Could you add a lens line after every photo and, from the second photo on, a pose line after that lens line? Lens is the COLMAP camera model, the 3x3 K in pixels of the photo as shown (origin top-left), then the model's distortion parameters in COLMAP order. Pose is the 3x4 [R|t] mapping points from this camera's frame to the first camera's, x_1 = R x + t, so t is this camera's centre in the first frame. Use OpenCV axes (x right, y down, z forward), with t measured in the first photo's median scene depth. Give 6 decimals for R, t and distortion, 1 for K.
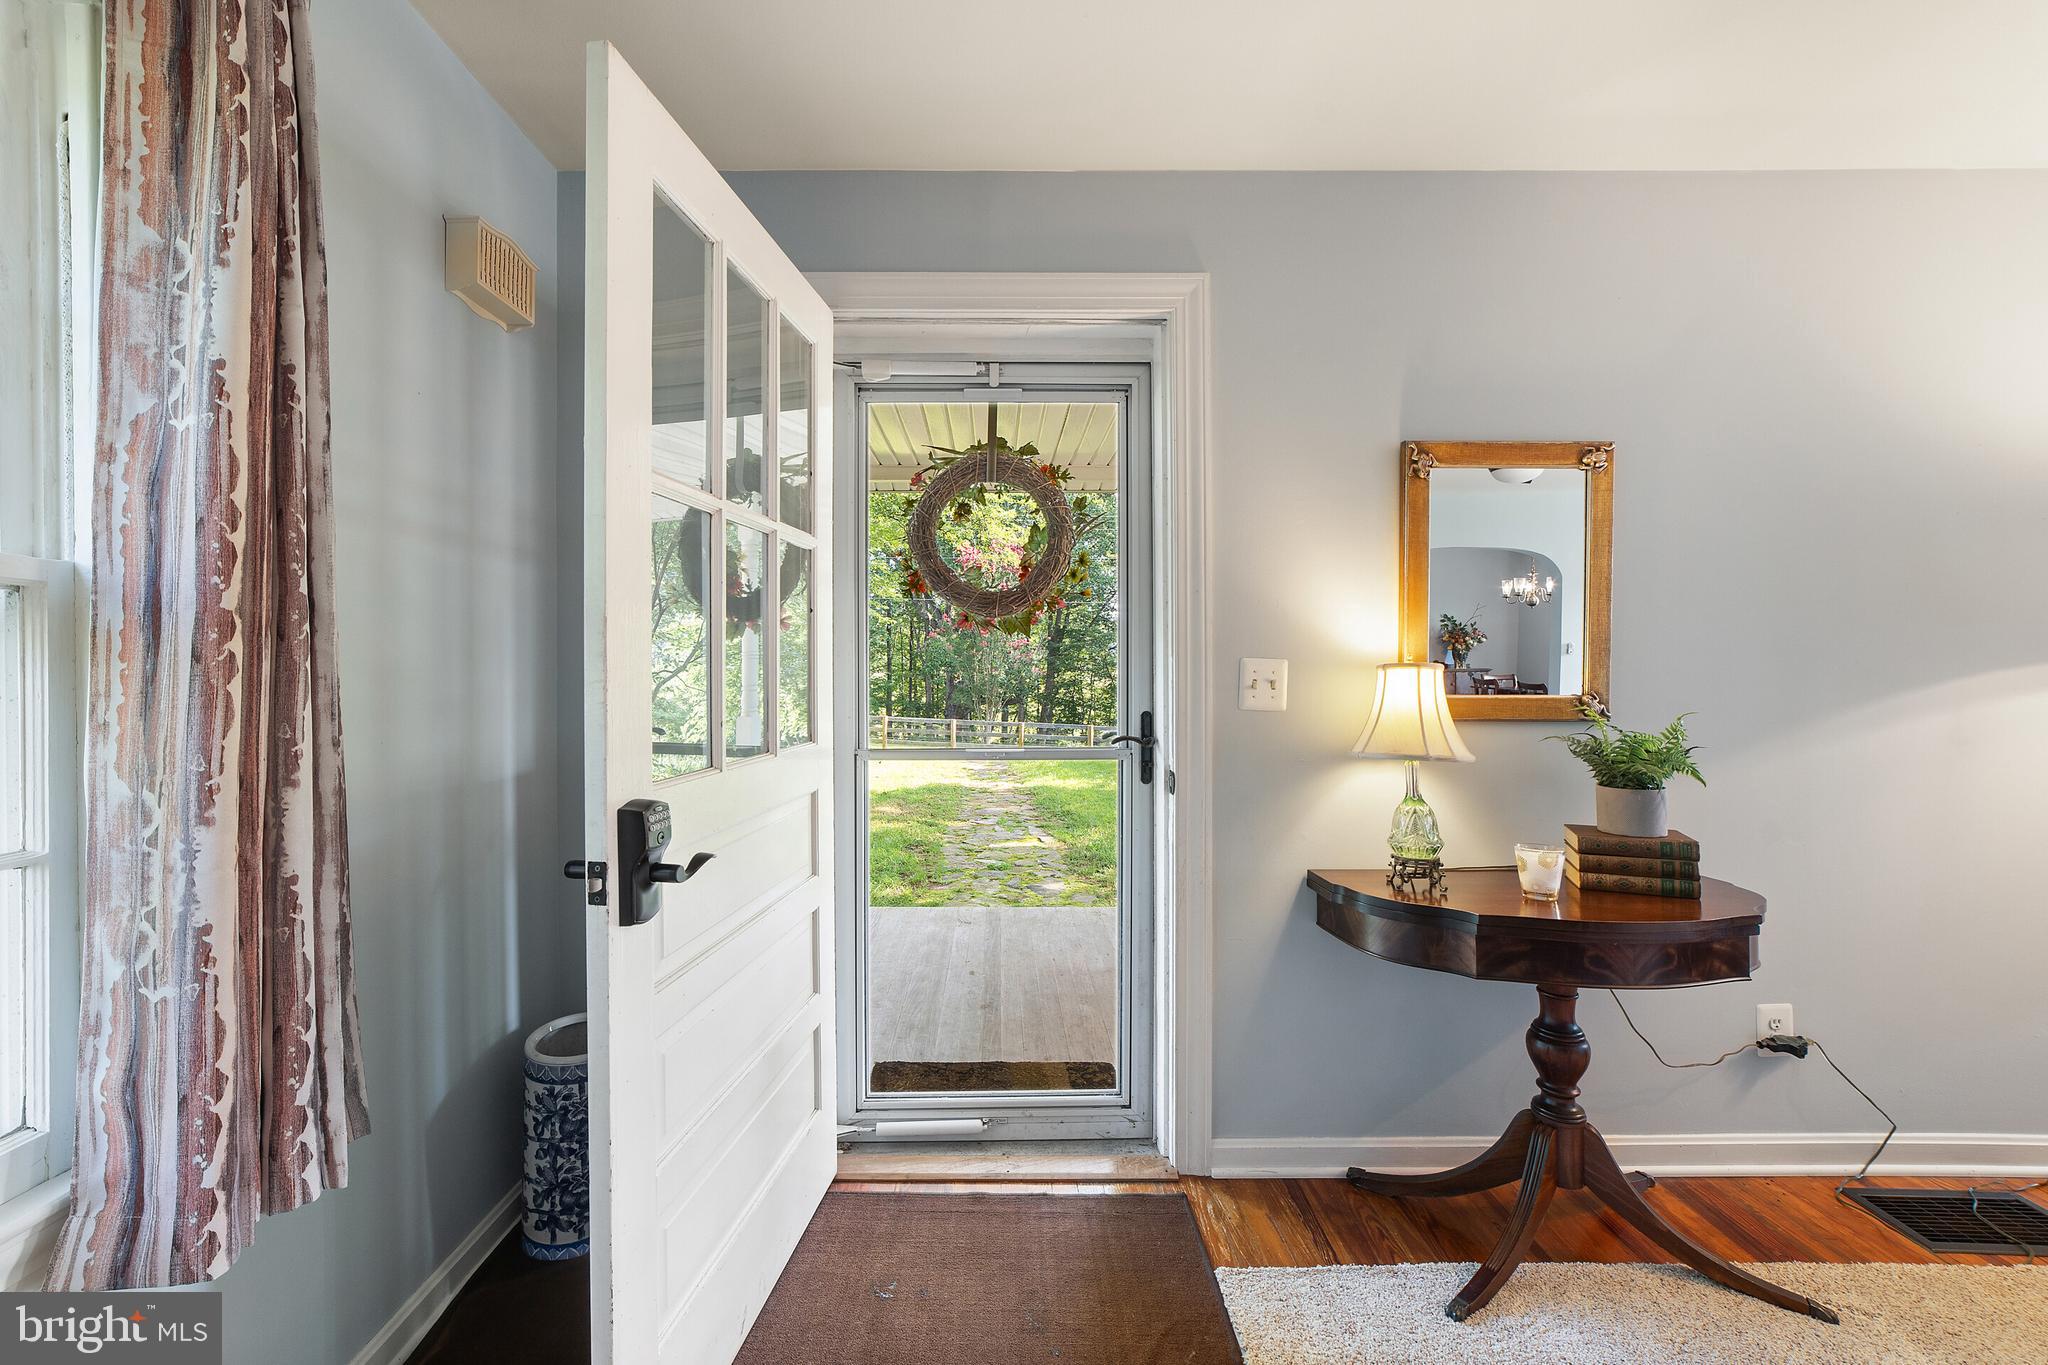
lens RADIAL K [[821.1, 0, 1024.0], [0, 821.1, 682.5], [0, 0, 1]] dist [-0.015388, 0.006445]
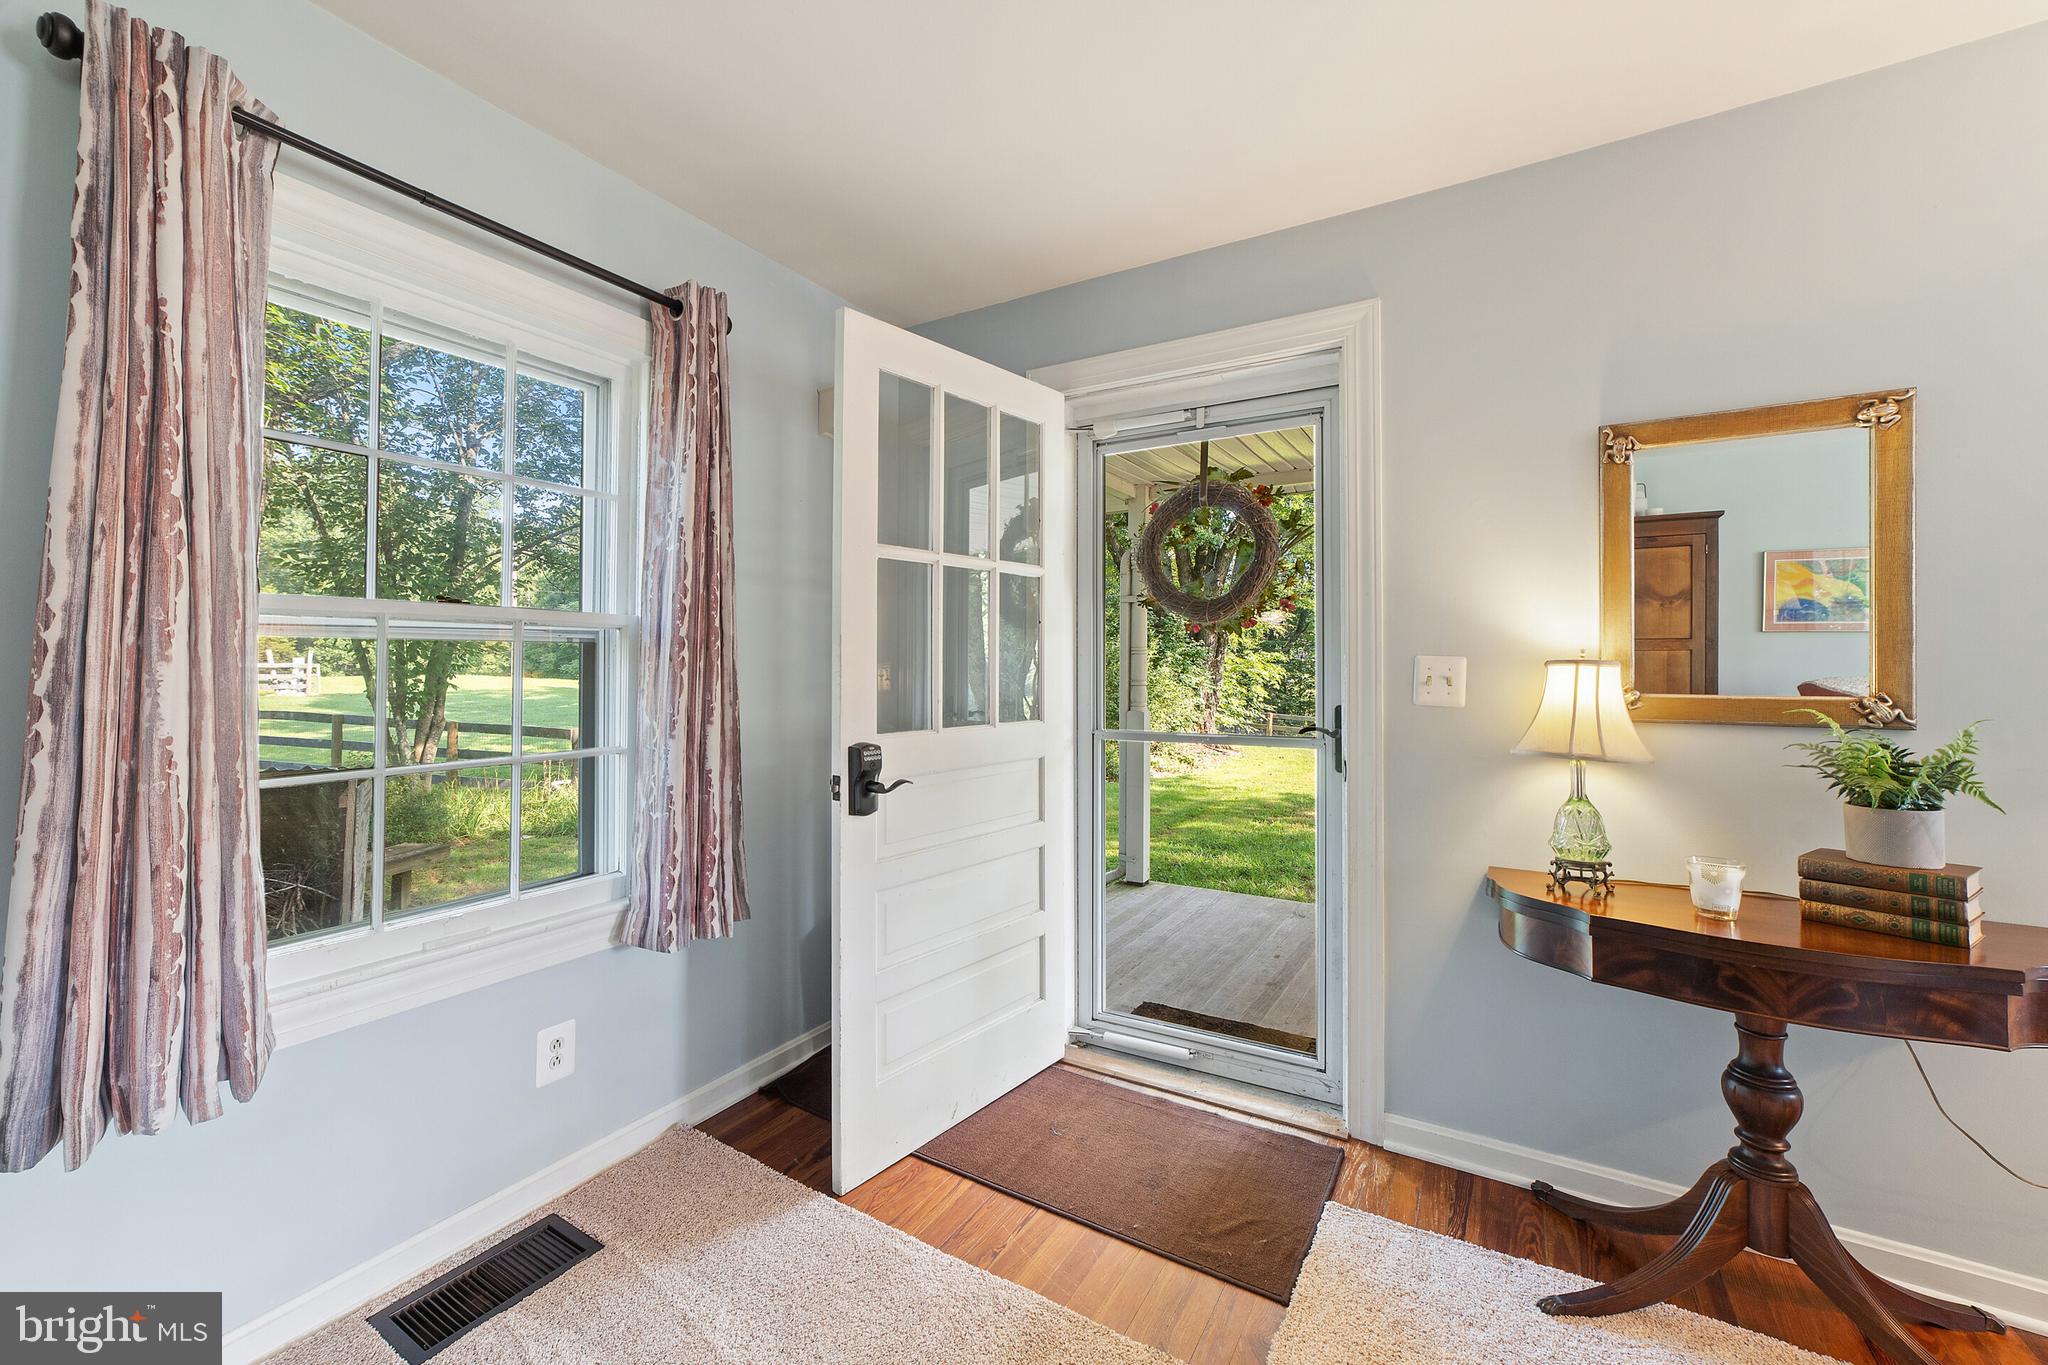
lens RADIAL K [[795.4, 0, 991.2], [0, 795.4, 665.4], [0, 0, 1]] dist [-0.020968, 0.013514]
pose [[0.858113, -0.000464, -0.513460, 0.387406], [-0.009384, 0.999818, -0.016586, 0.005973], [0.513374, 0.019051, 0.857953, -0.175382]]
